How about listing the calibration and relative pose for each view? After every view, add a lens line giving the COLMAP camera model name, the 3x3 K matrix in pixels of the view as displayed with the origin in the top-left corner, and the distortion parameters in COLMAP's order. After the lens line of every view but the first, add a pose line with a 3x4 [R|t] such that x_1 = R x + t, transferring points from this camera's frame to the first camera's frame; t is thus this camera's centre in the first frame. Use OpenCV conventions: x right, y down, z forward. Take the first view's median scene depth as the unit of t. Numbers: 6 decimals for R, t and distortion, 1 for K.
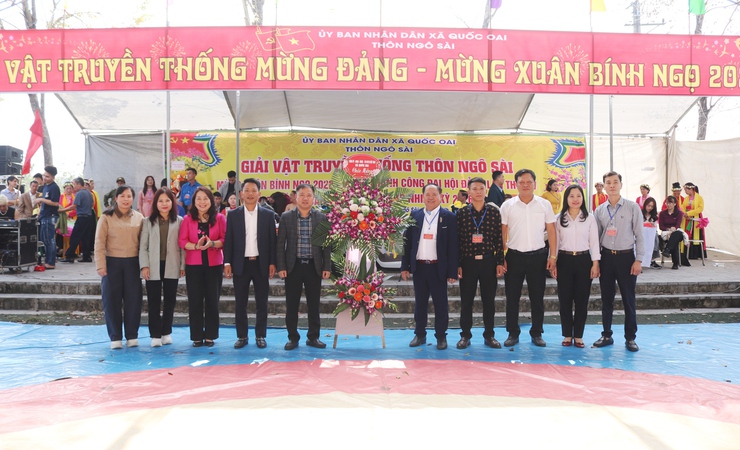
lens RADIAL K [[617.3, 0, 372.0], [0, 617.3, 212.0], [0, 0, 1]] dist [-0.178962, 0.156334]
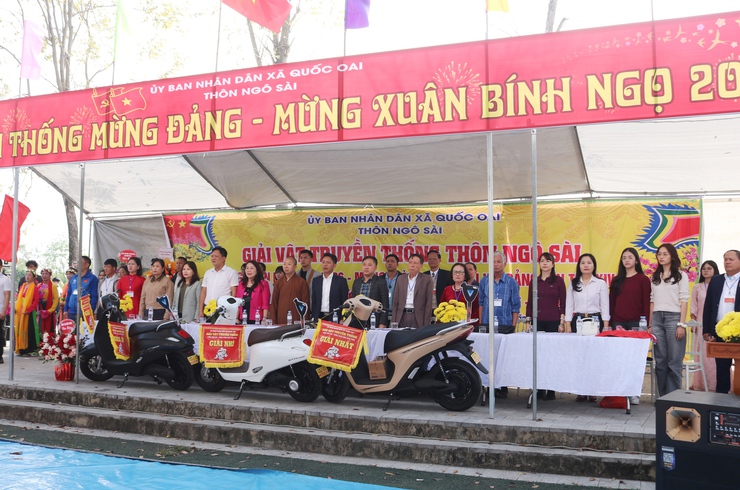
lens RADIAL K [[770.2, 0, 340.8], [0, 770.2, 221.6], [0, 0, 1]] dist [-0.150223, 0.168587]
pose [[0.908554, -0.032810, -0.416478, 0.574786], [-0.019812, 0.992406, -0.121401, 0.007868], [0.417298, 0.118551, 0.901004, 0.189169]]
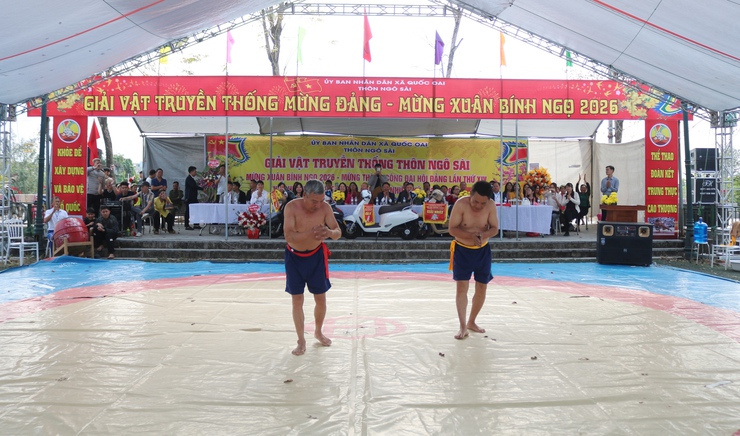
lens RADIAL K [[640.7, 0, 385.9], [0, 640.7, 182.7], [0, 0, 1]] dist [-0.172738, 0.175868]
pose [[0.999916, 0.002377, 0.012729, 0.050435], [-0.001979, 0.999513, -0.031153, 0.018553], [-0.012797, 0.031125, 0.999434, -0.630105]]
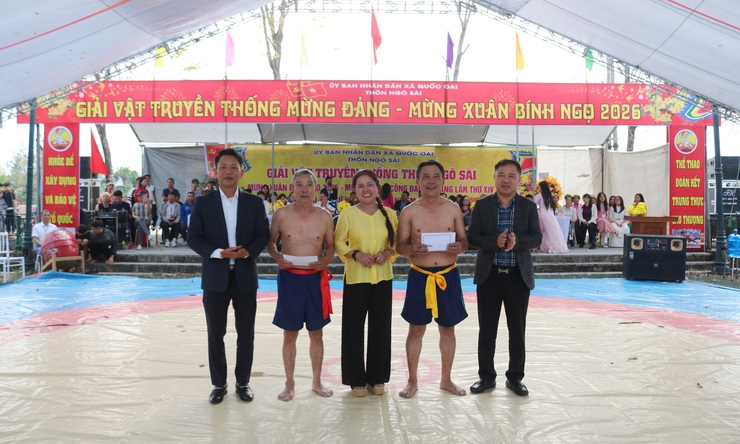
lens RADIAL K [[611.0, 0, 369.2], [0, 611.0, 199.3], [0, 0, 1]] dist [-0.153362, 0.126361]
pose [[0.999973, 0.000695, -0.007262, 0.019755], [-0.000852, 0.999767, -0.021568, 0.015607], [0.007246, 0.021574, 0.999741, -0.463870]]
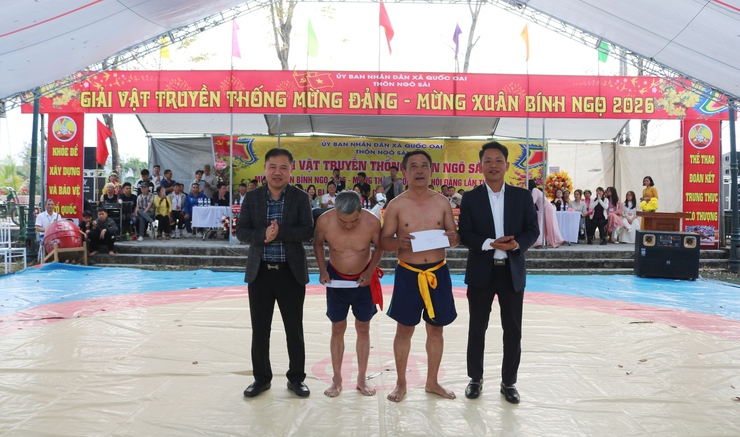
lens RADIAL K [[611.7, 0, 369.5], [0, 611.7, 195.1], [0, 0, 1]] dist [-0.158416, 0.138466]
pose [[0.999678, 0.009326, -0.023598, 0.028165], [-0.009728, 0.999808, -0.017013, 0.015429], [0.023435, 0.017237, 0.999577, -0.441146]]
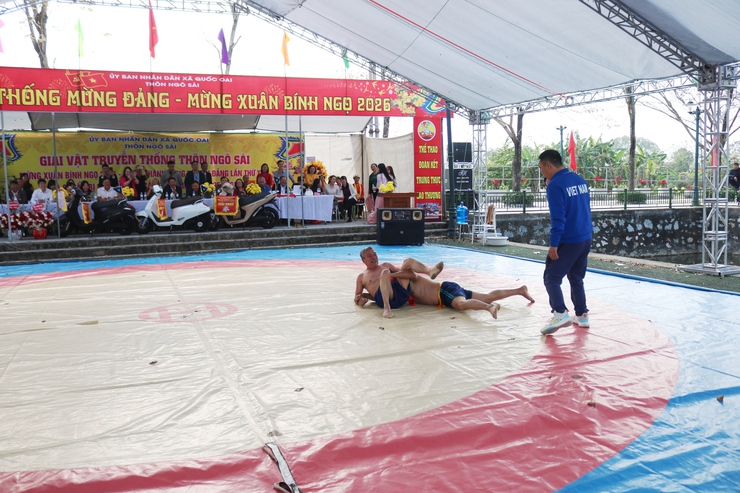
lens RADIAL K [[611.4, 0, 370.0], [0, 611.4, 246.5], [0, 0, 1]] dist [-0.157840, 0.128870]
pose [[0.933906, -0.054089, 0.353402, -0.023534], [0.024932, 0.995936, 0.086545, 0.024181], [-0.356647, -0.072014, 0.931459, -0.654487]]
